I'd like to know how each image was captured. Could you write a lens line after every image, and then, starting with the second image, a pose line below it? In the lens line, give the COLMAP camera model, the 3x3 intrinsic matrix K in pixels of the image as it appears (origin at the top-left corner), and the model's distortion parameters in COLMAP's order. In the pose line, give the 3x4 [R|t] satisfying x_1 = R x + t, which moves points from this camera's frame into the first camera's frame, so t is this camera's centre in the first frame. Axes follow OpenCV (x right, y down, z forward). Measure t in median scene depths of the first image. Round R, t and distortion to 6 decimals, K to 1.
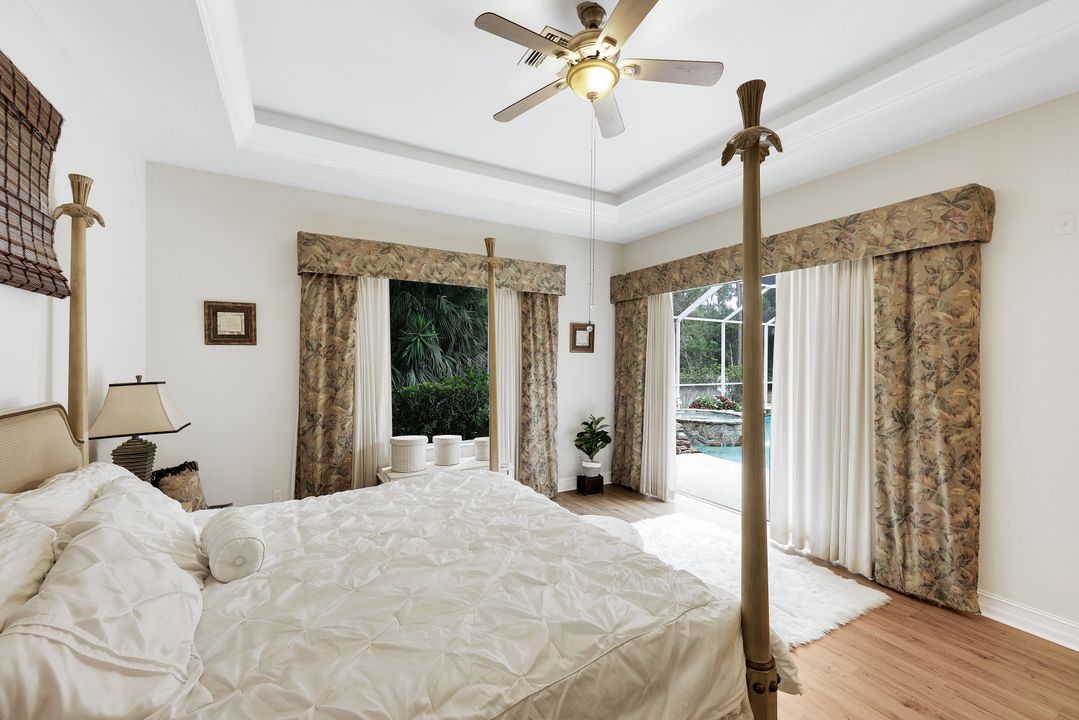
lens RADIAL K [[439.0, 0, 540.0], [0, 439.0, 354.7], [0, 0, 1]] dist [0.000855, 0.000018]
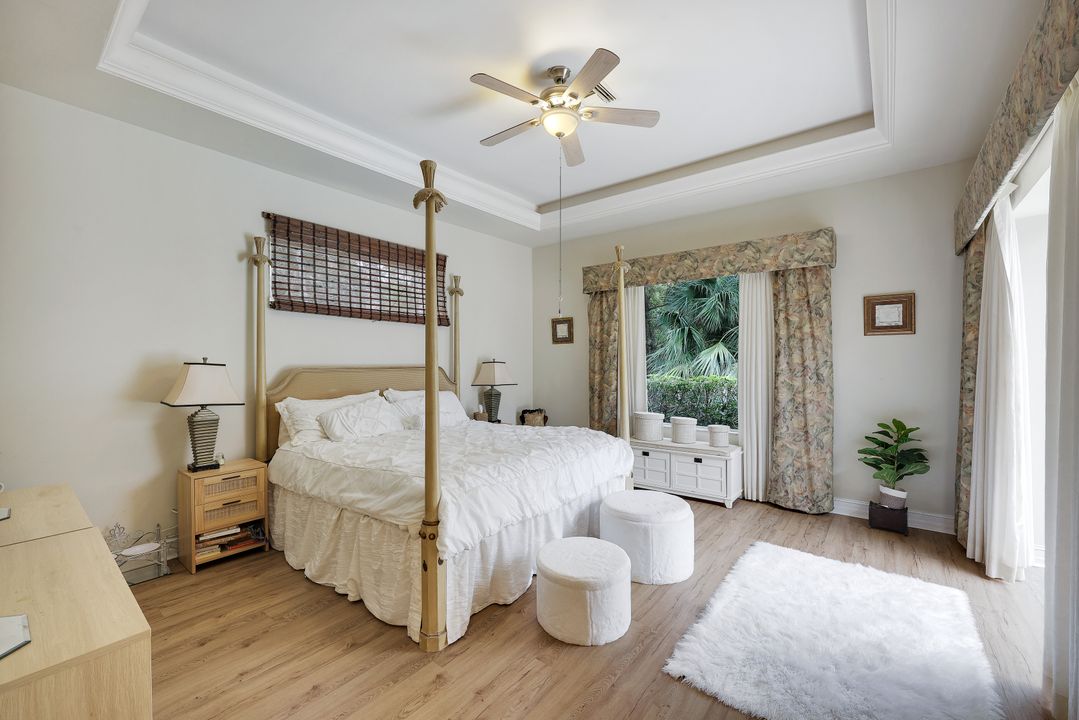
lens RADIAL K [[439.0, 0, 540.0], [0, 439.0, 354.7], [0, 0, 1]] dist [0.000855, 0.000018]
pose [[0.378332, -0.019137, -0.925472, 0.617503], [0.015732, 0.999775, -0.014242, 0.032621], [0.925536, -0.009171, 0.378548, 0.221025]]
